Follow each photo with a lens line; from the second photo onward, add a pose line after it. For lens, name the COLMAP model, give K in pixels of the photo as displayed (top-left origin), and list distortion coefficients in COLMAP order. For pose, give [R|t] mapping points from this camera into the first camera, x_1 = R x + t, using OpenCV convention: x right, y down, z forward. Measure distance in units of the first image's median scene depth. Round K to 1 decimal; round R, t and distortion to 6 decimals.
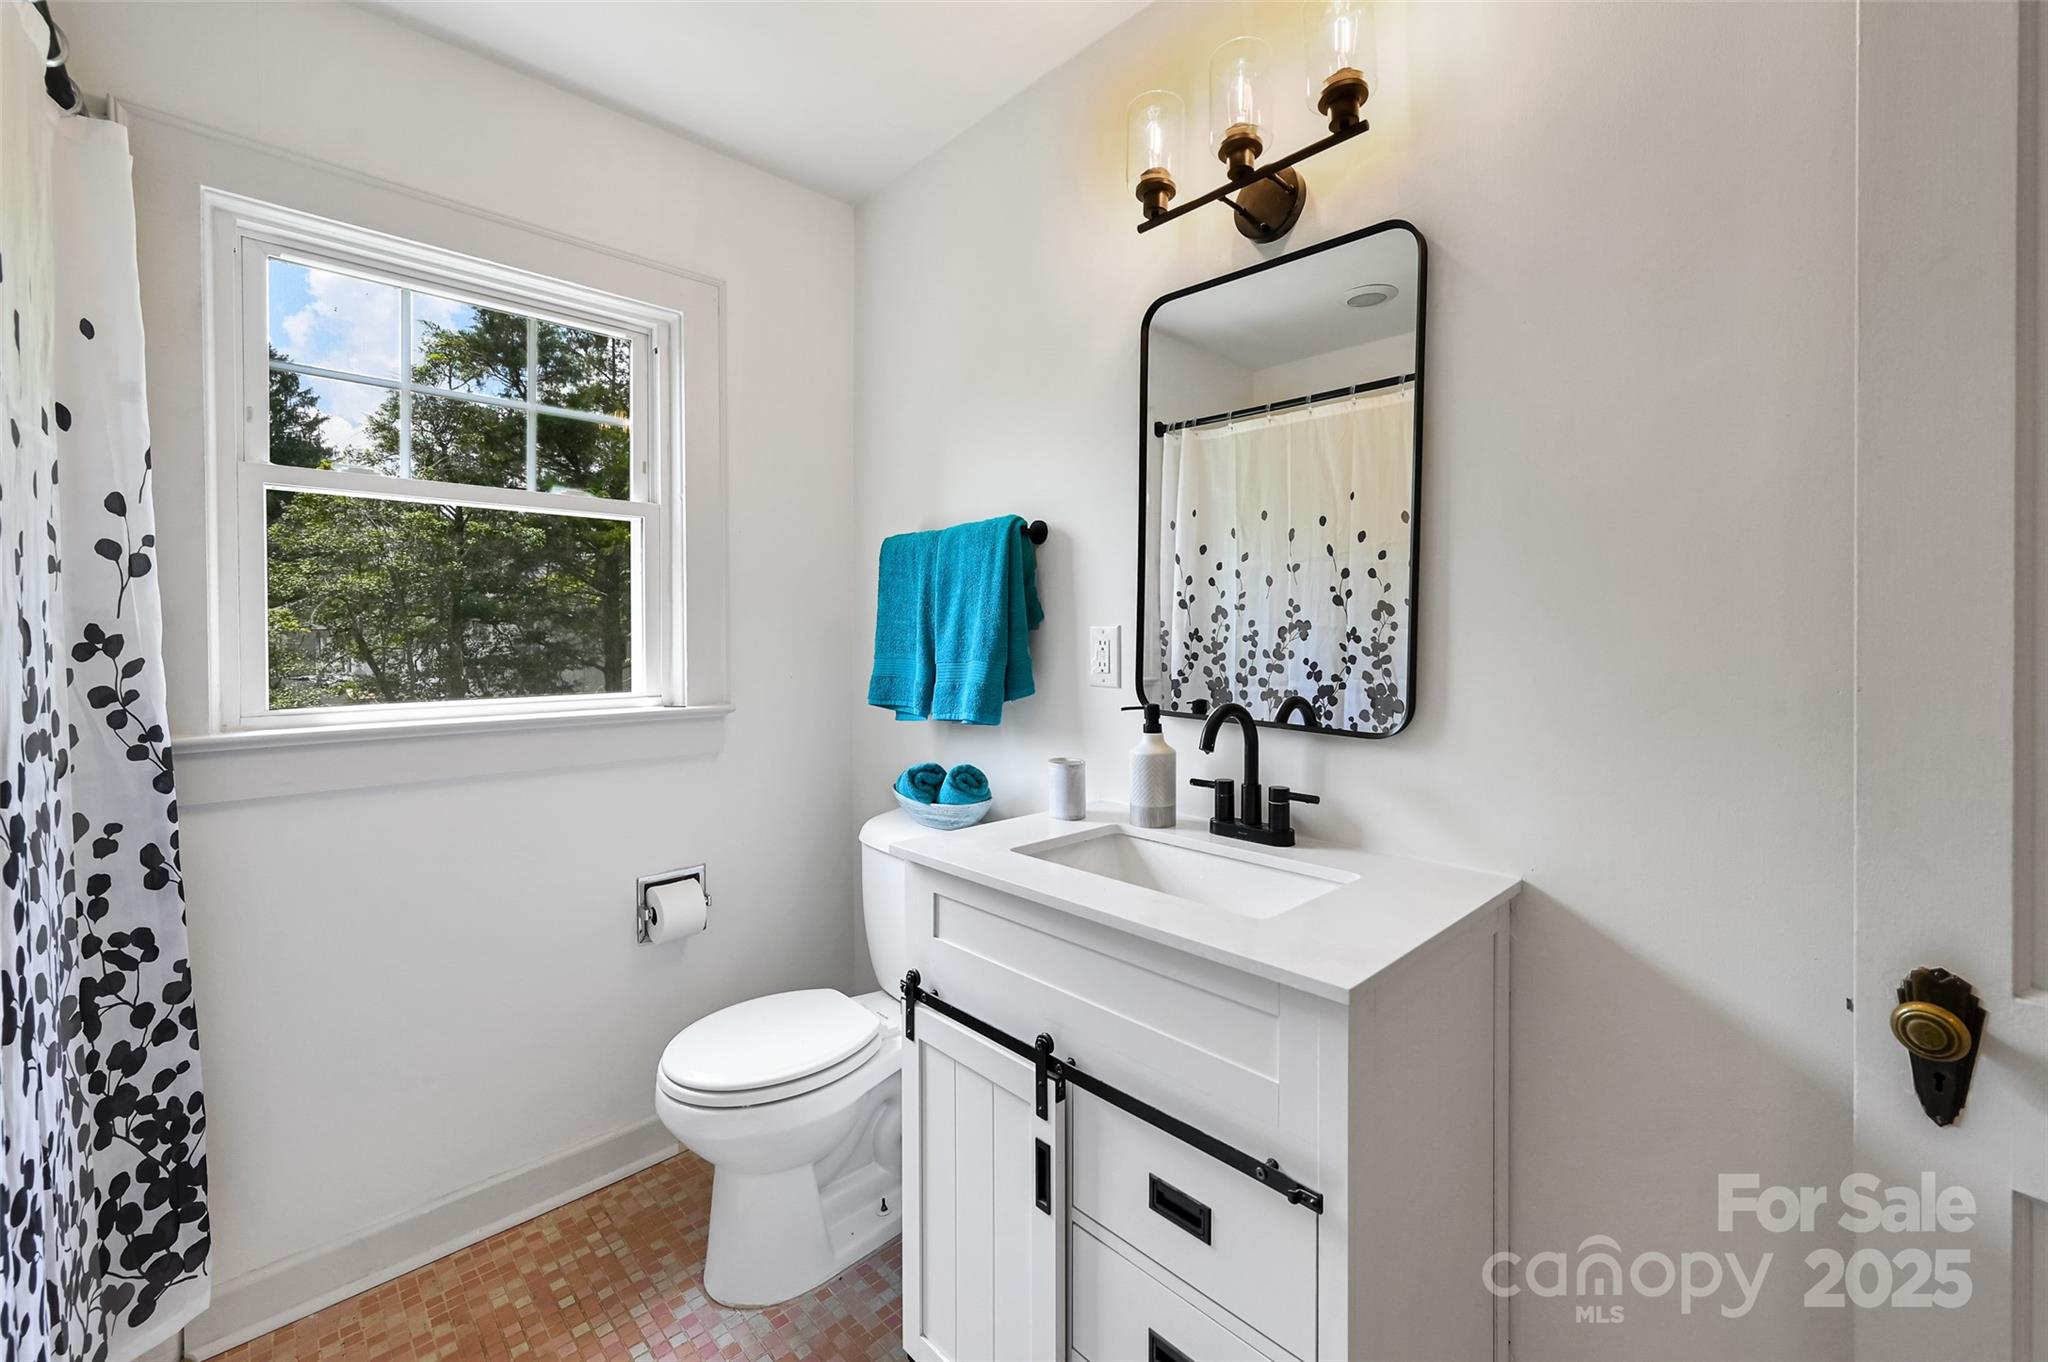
lens RADIAL K [[833.7, 0, 1010.2], [0, 833.7, 633.2], [0, 0, 1]] dist [-0.000396, 0.000769]
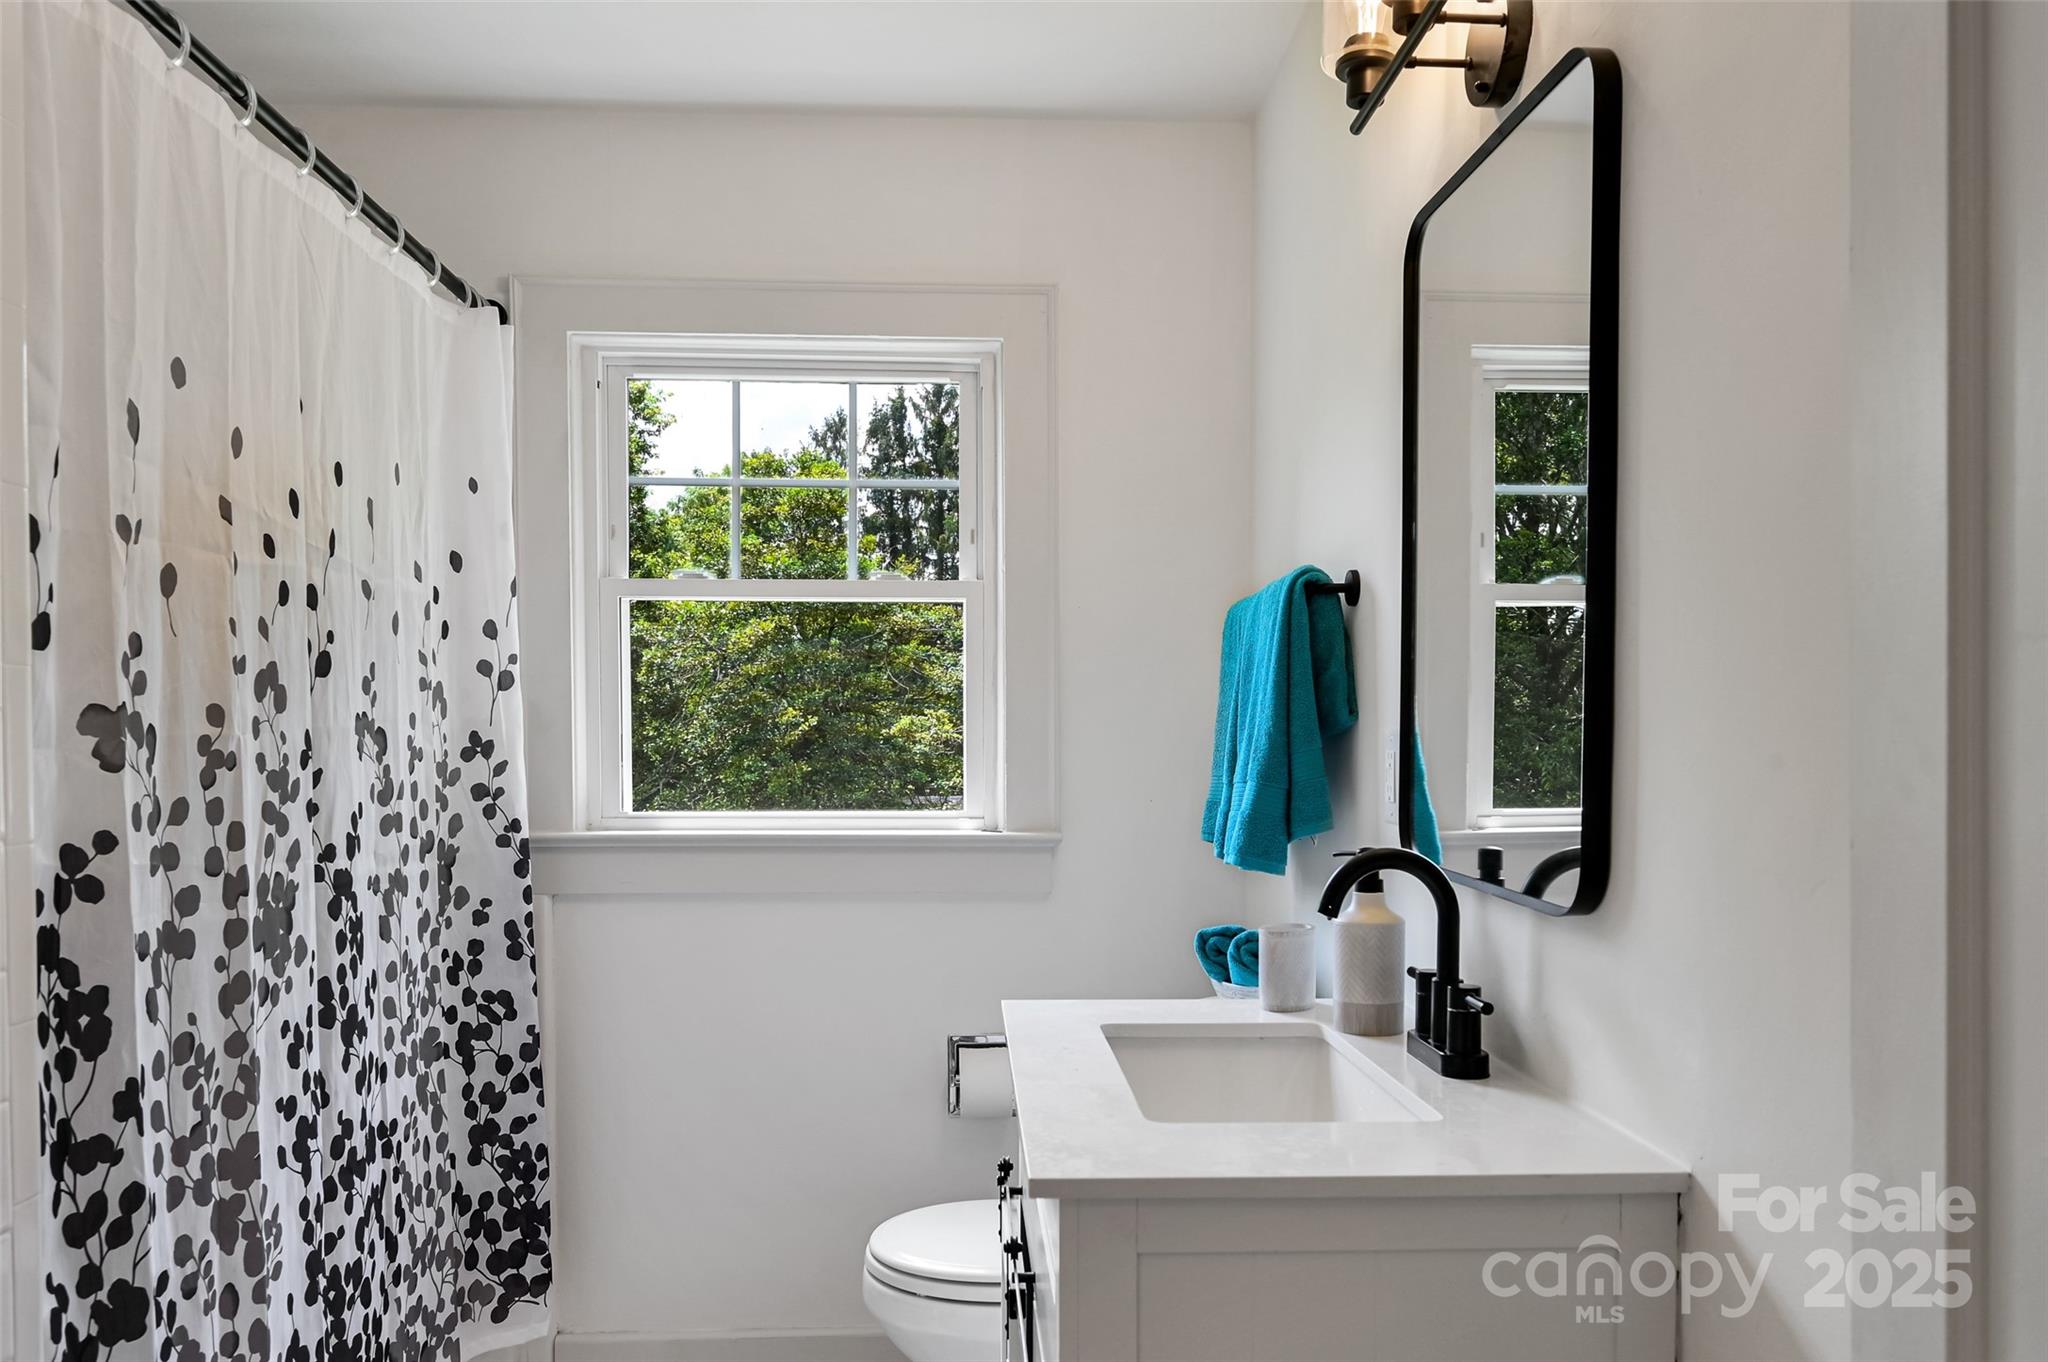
lens RADIAL K [[1426.0, 0, 1025.1], [0, 1426.0, 754.5], [0, 0, 1]] dist [0.000065, -0.003212]
pose [[0.753170, 0.008961, -0.657764, 0.812196], [-0.003129, 0.999945, 0.010039, -0.000249], [0.657818, -0.005503, 0.753157, -0.024622]]
